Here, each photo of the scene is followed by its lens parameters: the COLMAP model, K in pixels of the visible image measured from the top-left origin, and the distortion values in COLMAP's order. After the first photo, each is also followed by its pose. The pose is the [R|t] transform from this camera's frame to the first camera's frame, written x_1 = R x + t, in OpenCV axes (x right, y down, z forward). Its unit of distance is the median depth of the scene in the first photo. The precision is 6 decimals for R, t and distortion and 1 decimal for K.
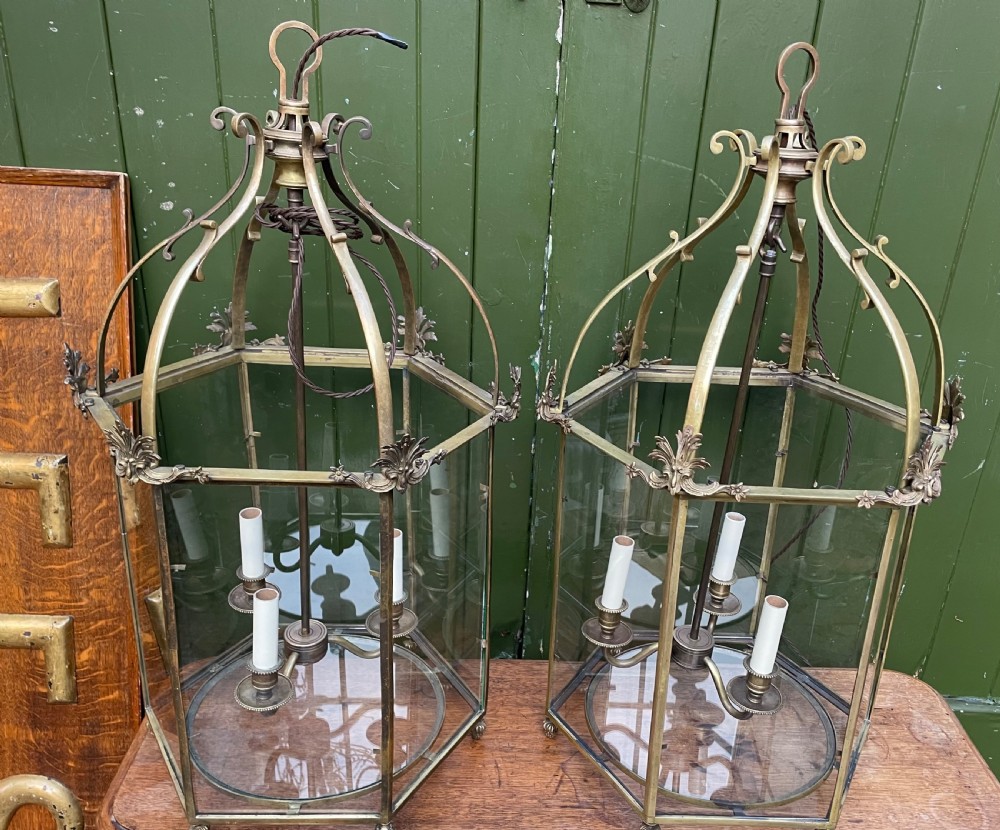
lens RADIAL K [[904.9, 0, 524.1], [0, 904.9, 438.3], [0, 0, 1]] dist [0.060442, -0.080010]
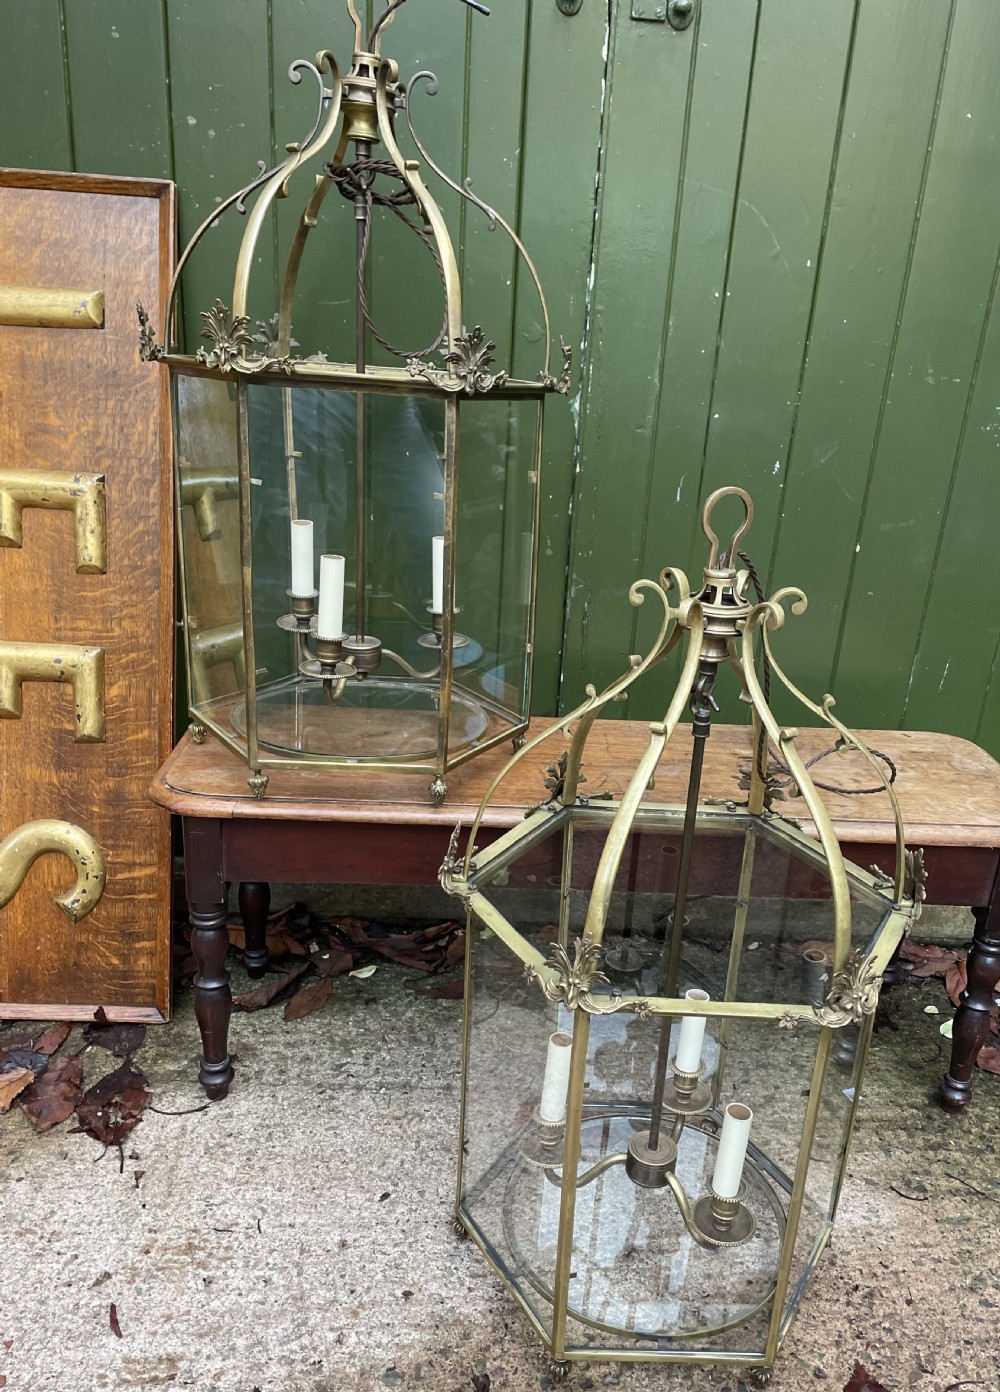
lens RADIAL K [[1124.6, 0, 553.5], [0, 1124.6, 760.2], [0, 0, 1]] dist [0.070477, -0.097924]
pose [[0.999535, 0.003597, 0.030278, -0.052185], [-0.002330, 0.999125, -0.041749, 0.388553], [-0.030401, 0.041659, 0.998669, -0.236545]]
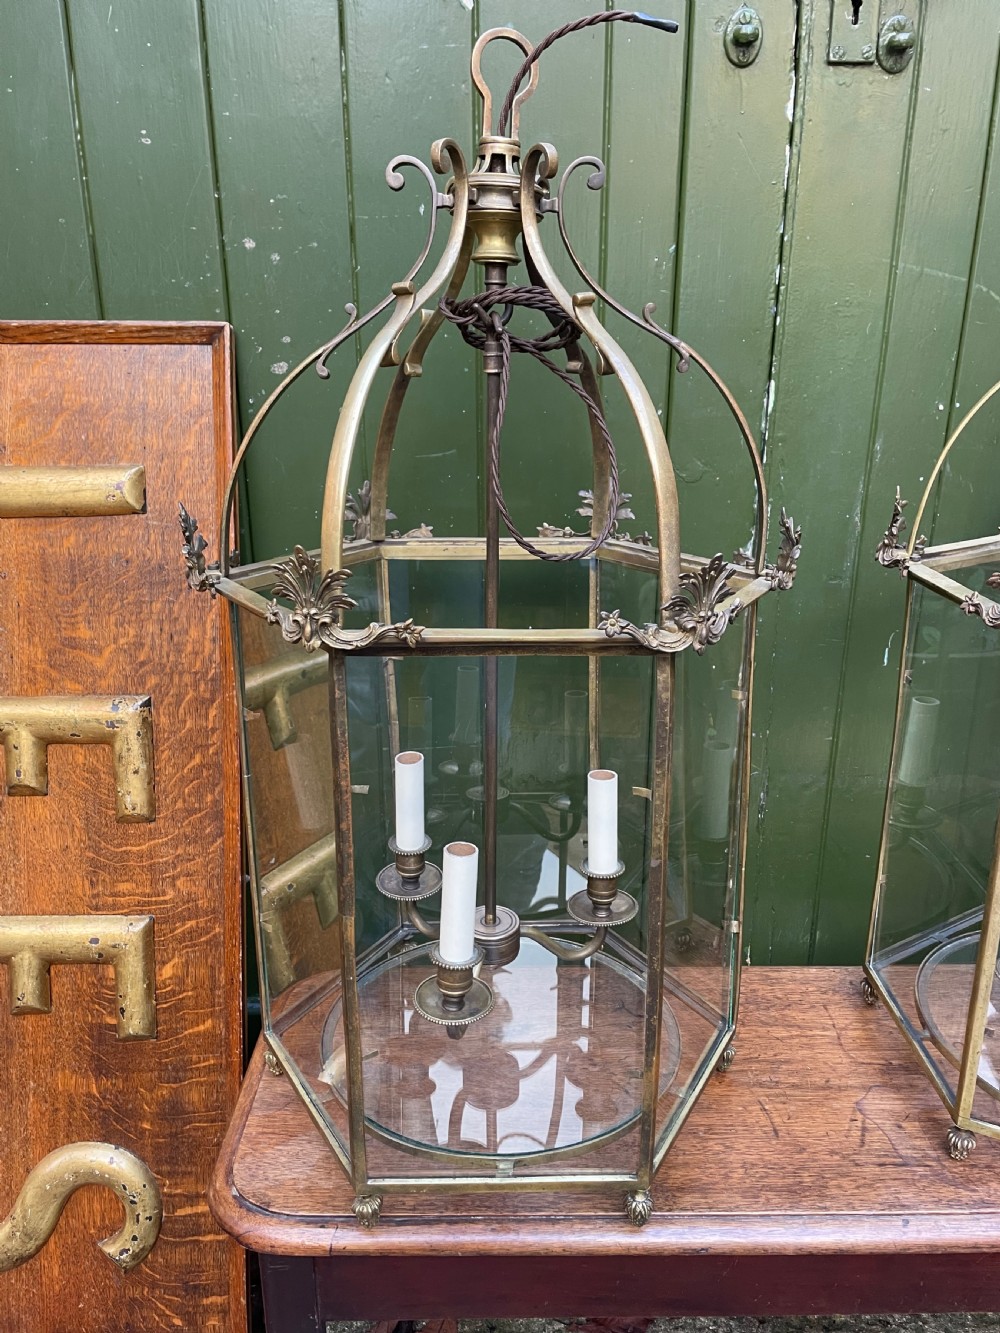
lens RADIAL K [[1002.1, 0, 504.5], [0, 1002.1, 668.3], [0, 0, 1]] dist [0.070000, -0.095111]
pose [[0.998104, -0.043221, -0.043832, -0.173343], [0.038018, 0.992835, -0.113281, 0.104834], [0.048414, 0.111400, 0.992596, 0.183547]]
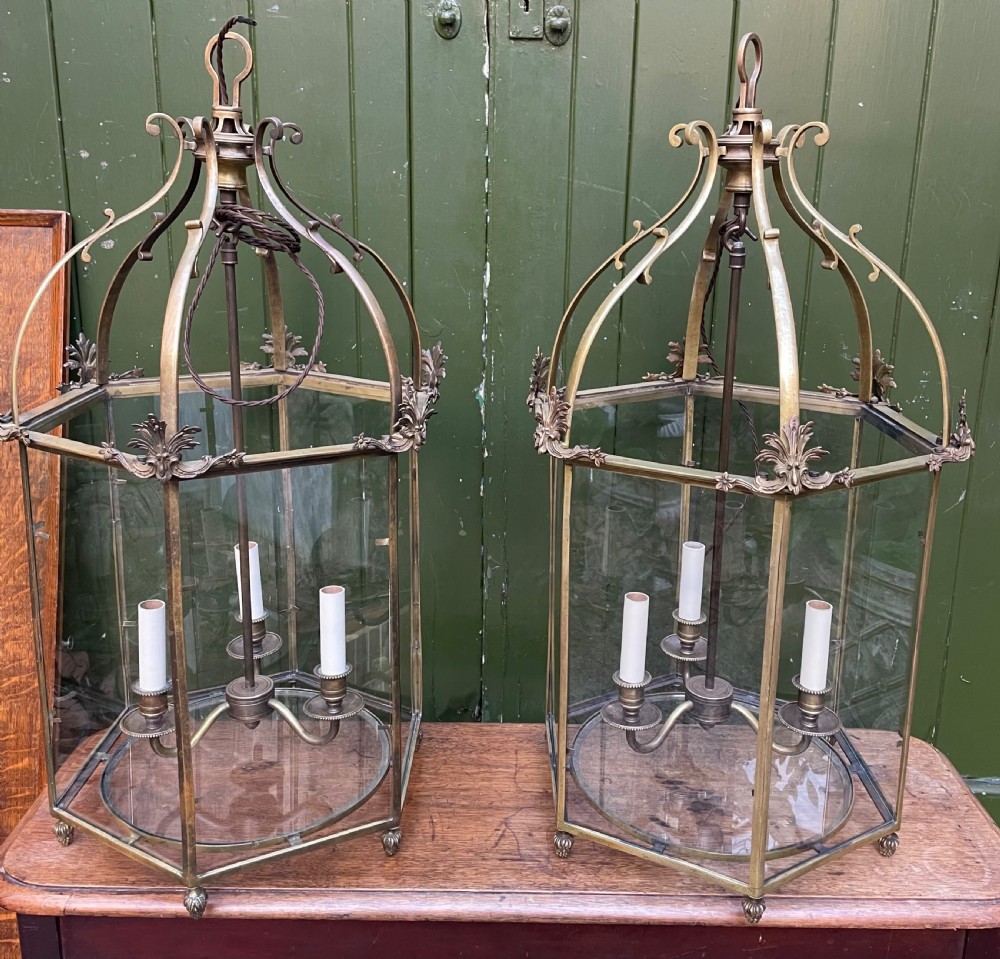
lens RADIAL K [[990.1, 0, 508.9], [0, 990.1, 415.1], [0, 0, 1]] dist [0.018544, 0.000000]
pose [[0.999092, -0.027304, -0.032693, 0.085983], [0.020344, 0.980207, -0.196929, 0.158426], [0.037423, 0.196085, 0.979873, -0.029317]]
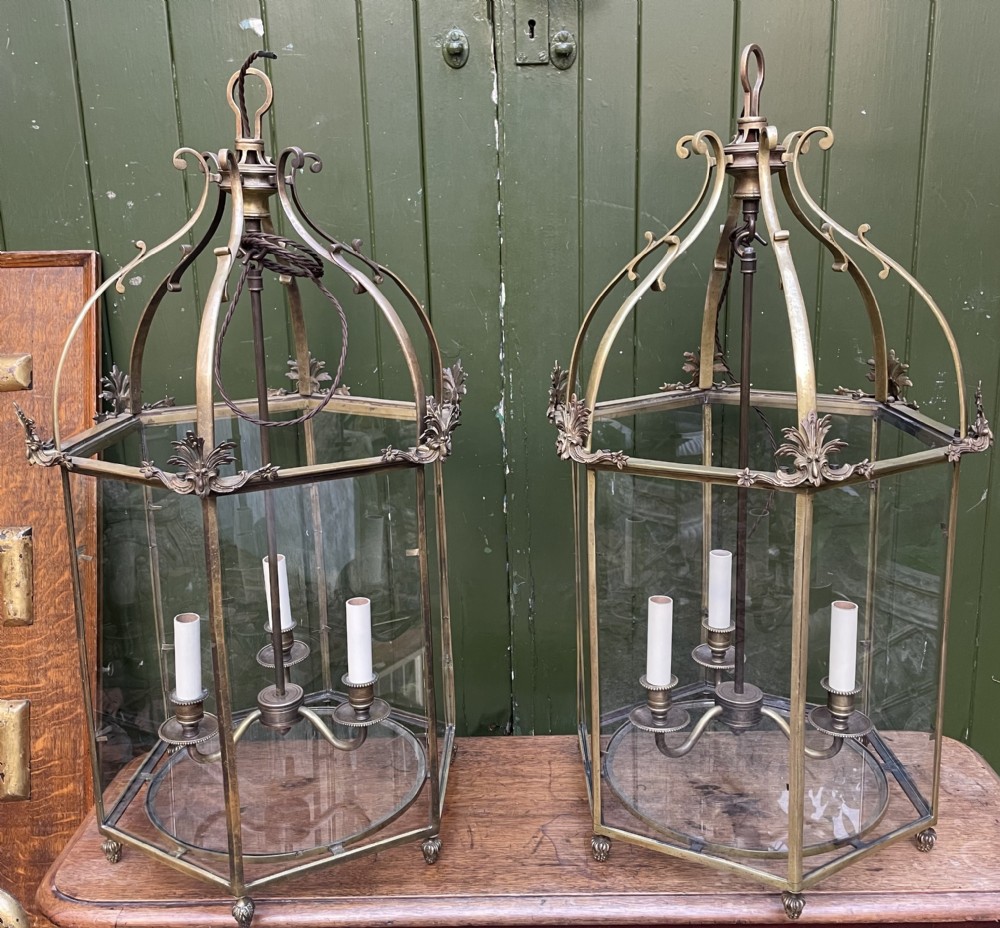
lens RADIAL K [[988.3, 0, 497.9], [0, 988.3, 426.2], [0, 0, 1]] dist [0.020990, 0.000000]
pose [[0.996180, -0.066370, -0.056751, 0.078283], [0.052162, 0.973462, -0.222825, 0.184659], [0.070034, 0.219014, 0.973205, -0.045179]]
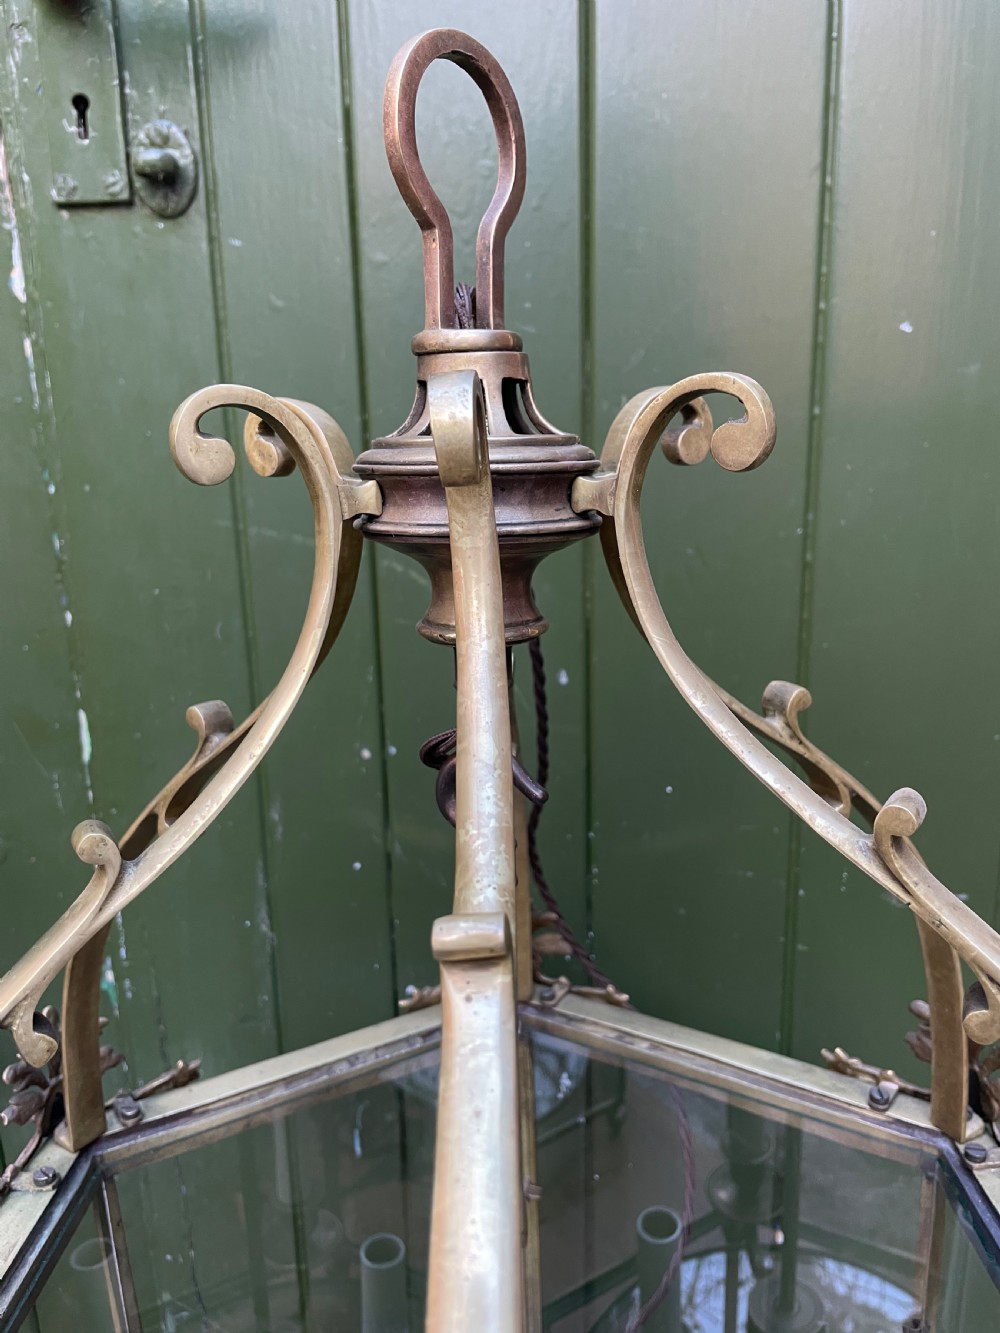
lens RADIAL K [[1002.1, 0, 513.2], [0, 1002.1, 662.5], [0, 0, 1]] dist [0.070000, -0.095111]
pose [[0.995609, -0.059087, -0.072598, 0.288145], [0.041791, 0.974584, -0.220091, -0.133205], [0.083757, 0.216090, 0.972774, 0.544169]]
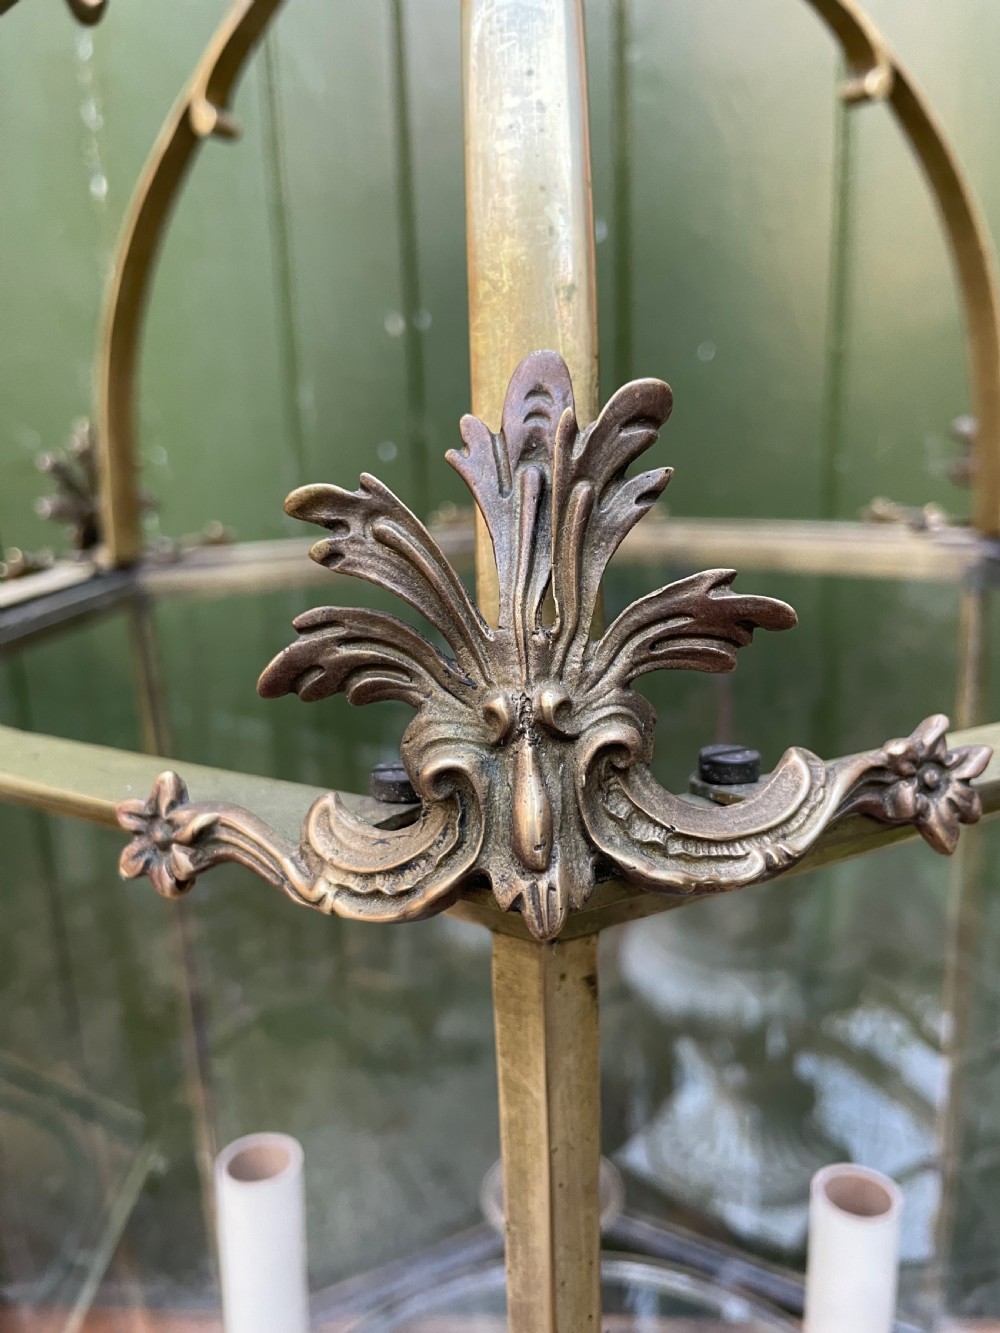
lens RADIAL K [[1002.1, 0, 504.4], [0, 1002.1, 673.2], [0, 0, 1]] dist [0.070000, -0.095111]
pose [[0.991377, -0.061962, -0.115467, 0.274288], [0.037402, 0.978289, -0.203843, 0.074080], [0.125590, 0.197767, 0.972171, 0.584347]]
